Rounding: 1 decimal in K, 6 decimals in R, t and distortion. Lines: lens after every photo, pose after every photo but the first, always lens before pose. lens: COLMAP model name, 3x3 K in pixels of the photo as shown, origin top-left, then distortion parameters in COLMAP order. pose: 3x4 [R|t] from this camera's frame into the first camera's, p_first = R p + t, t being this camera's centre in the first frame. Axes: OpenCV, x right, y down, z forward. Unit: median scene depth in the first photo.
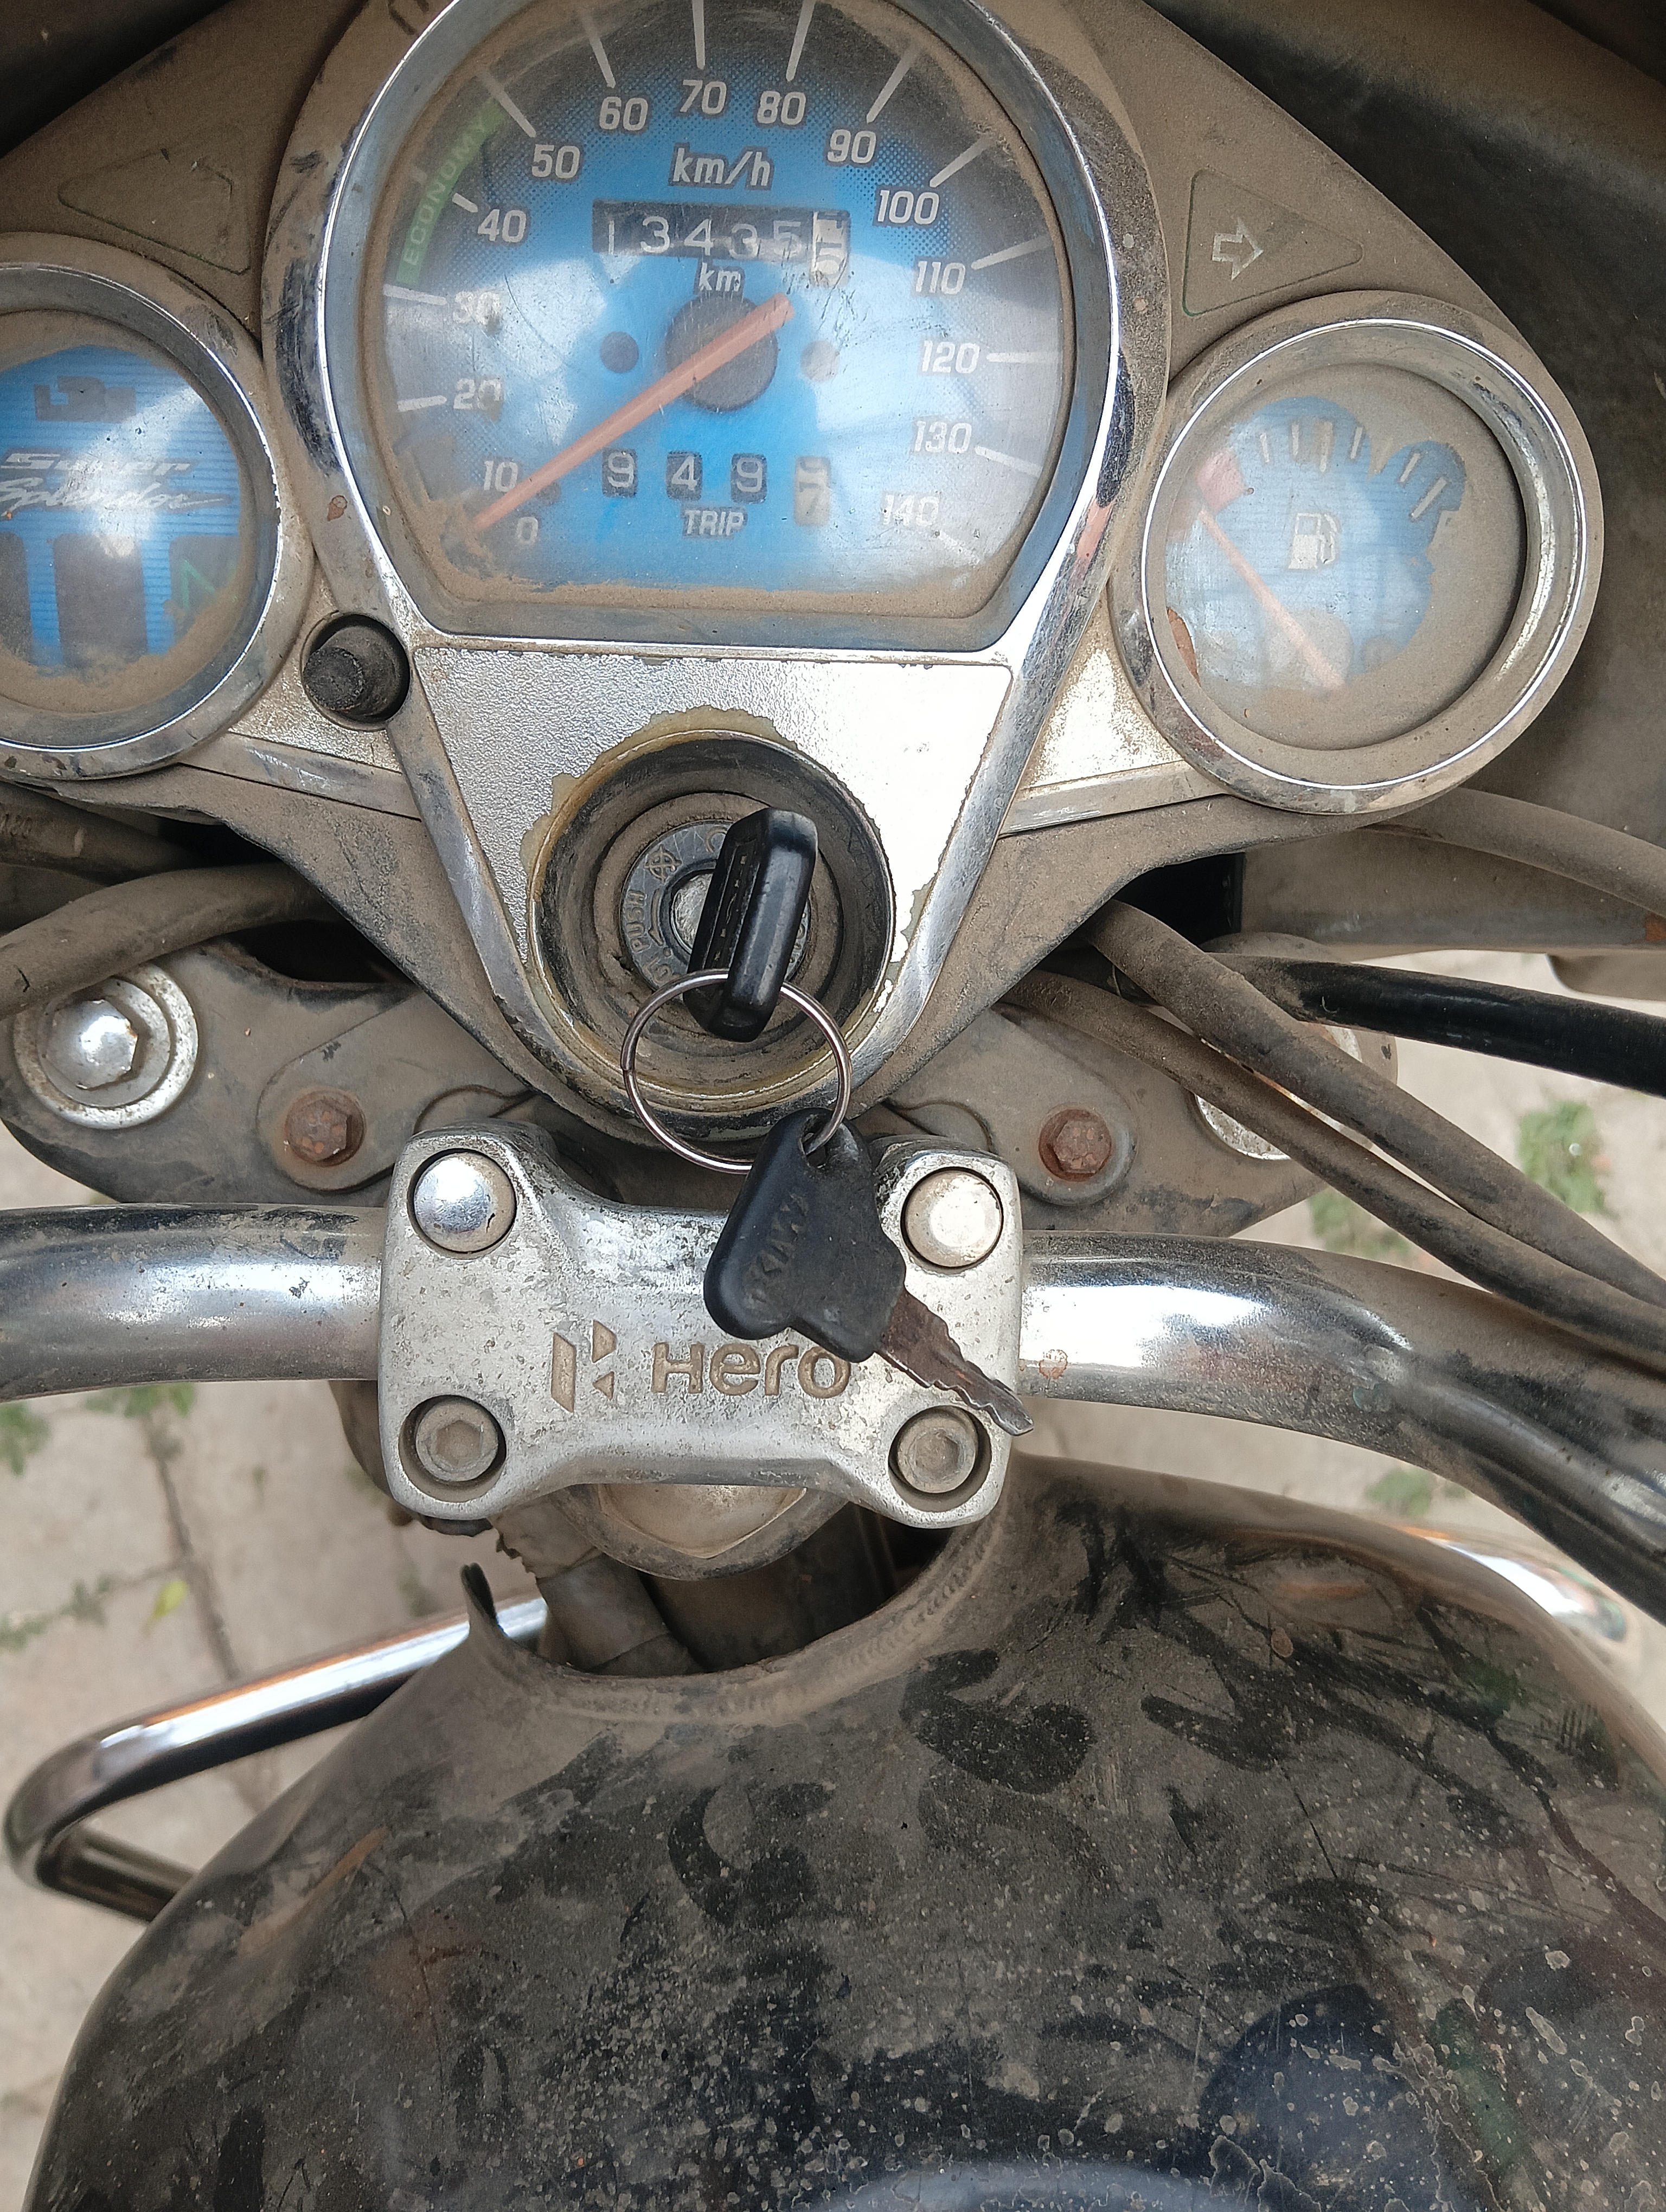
lens RADIAL K [[1780.8, 0, 833.0], [0, 1780.8, 1106.0], [0, 0, 1]] dist [0.060794, -0.185162]
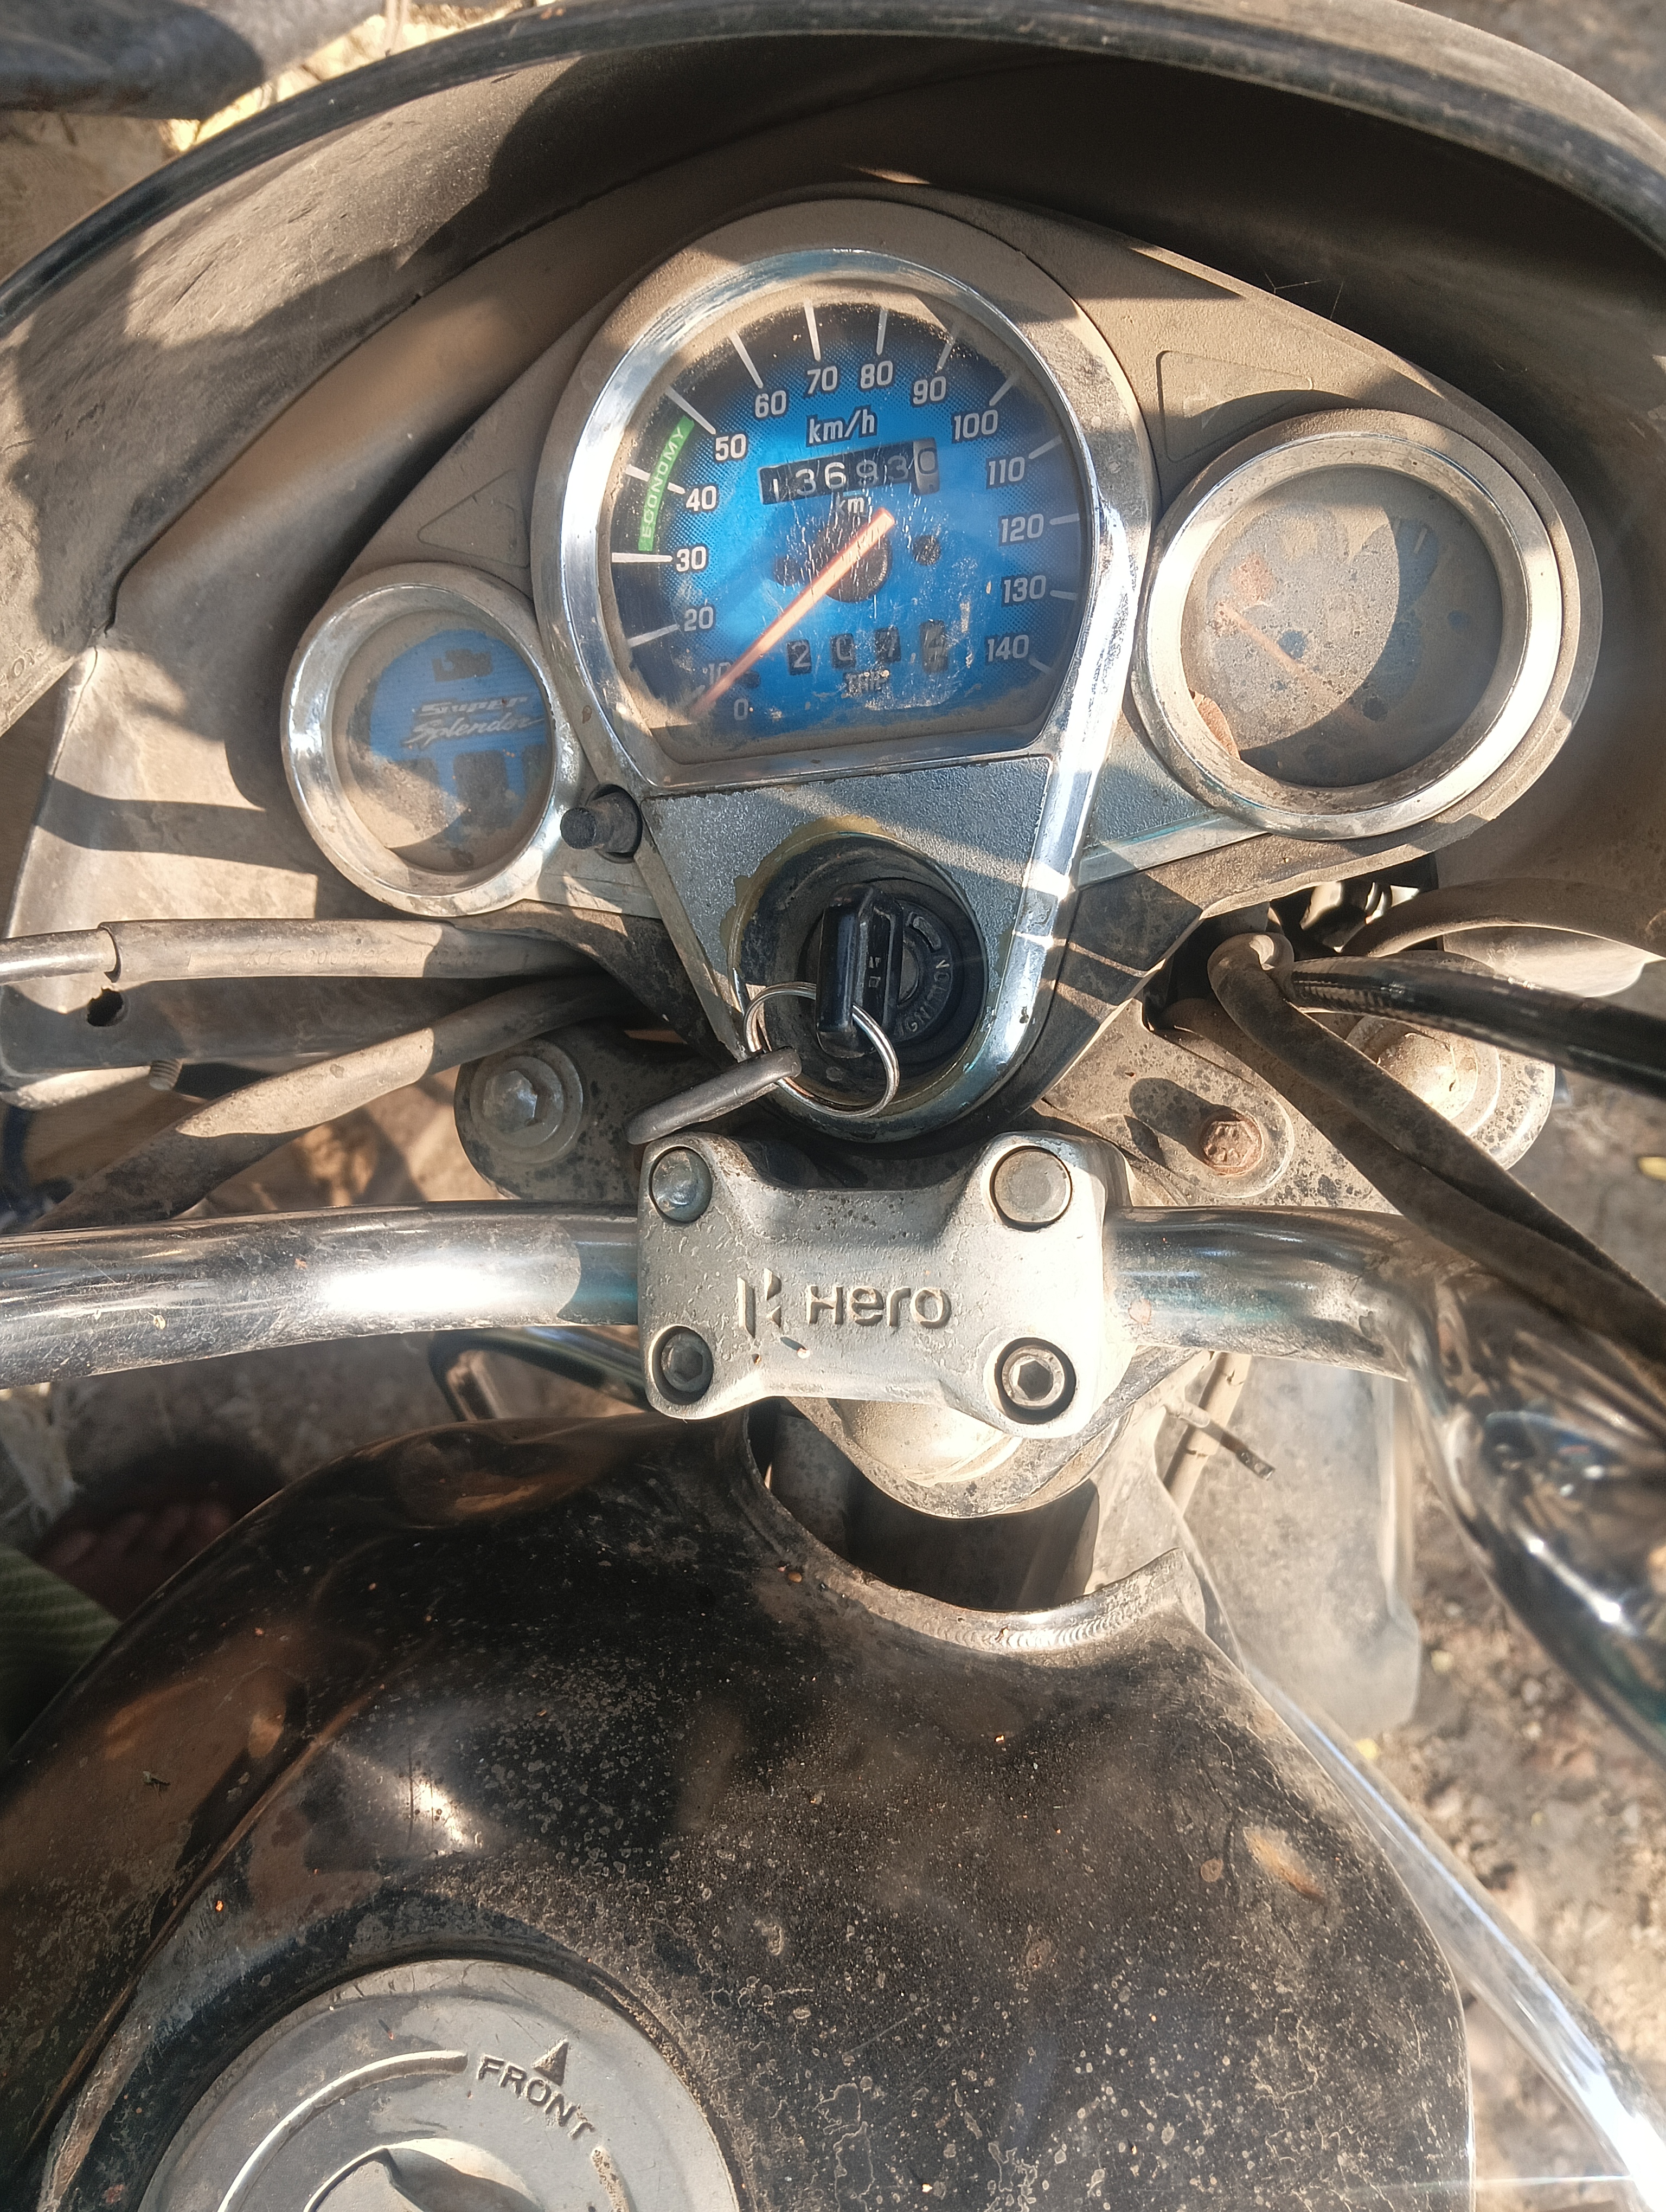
lens RADIAL K [[1781.7, 0, 828.9], [0, 1781.7, 1116.5], [0, 0, 1]] dist [0.105030, -0.310359]
pose [[0.908373, -0.054946, -0.414535, 0.472261], [0.022060, 0.996246, -0.083709, 0.117365], [0.417578, 0.066895, 0.906175, -0.218797]]
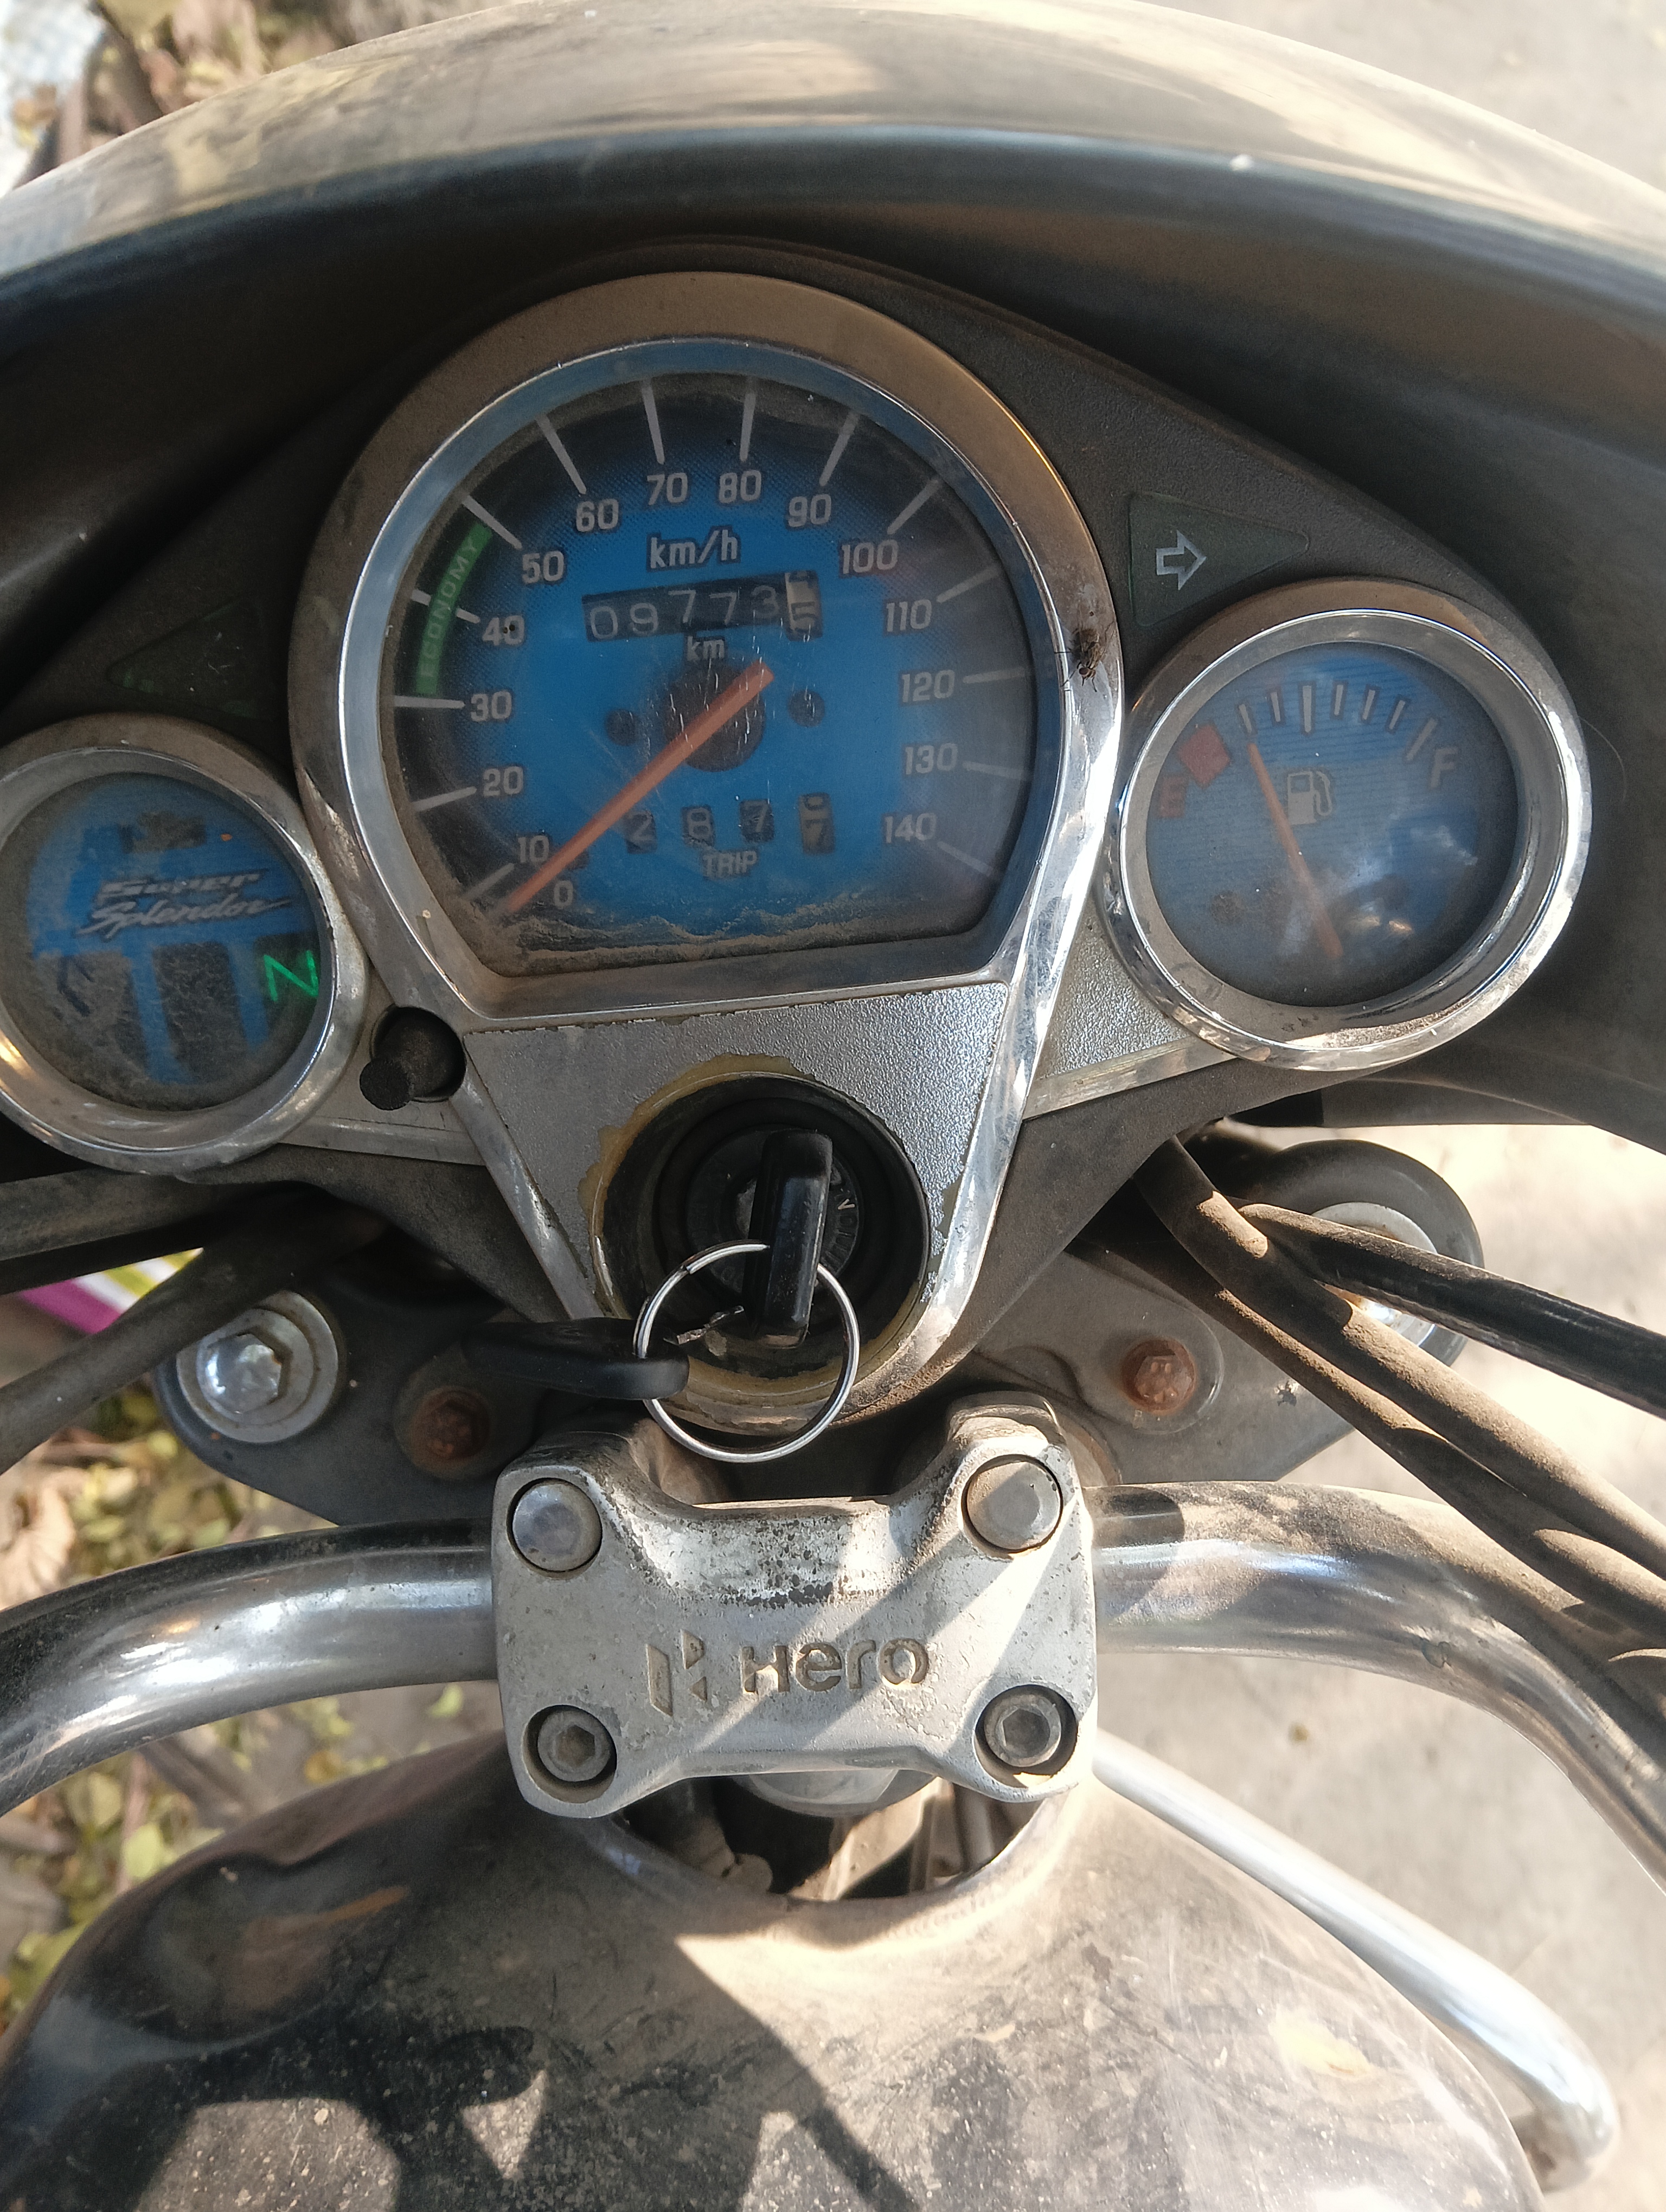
lens RADIAL K [[1781.7, 0, 828.9], [0, 1781.7, 1116.5], [0, 0, 1]] dist [0.105030, -0.310359]
pose [[0.984201, -0.105281, -0.142353, 0.136917], [0.103302, 0.994423, -0.021242, -0.153133], [0.143795, 0.006201, 0.989588, -0.060327]]
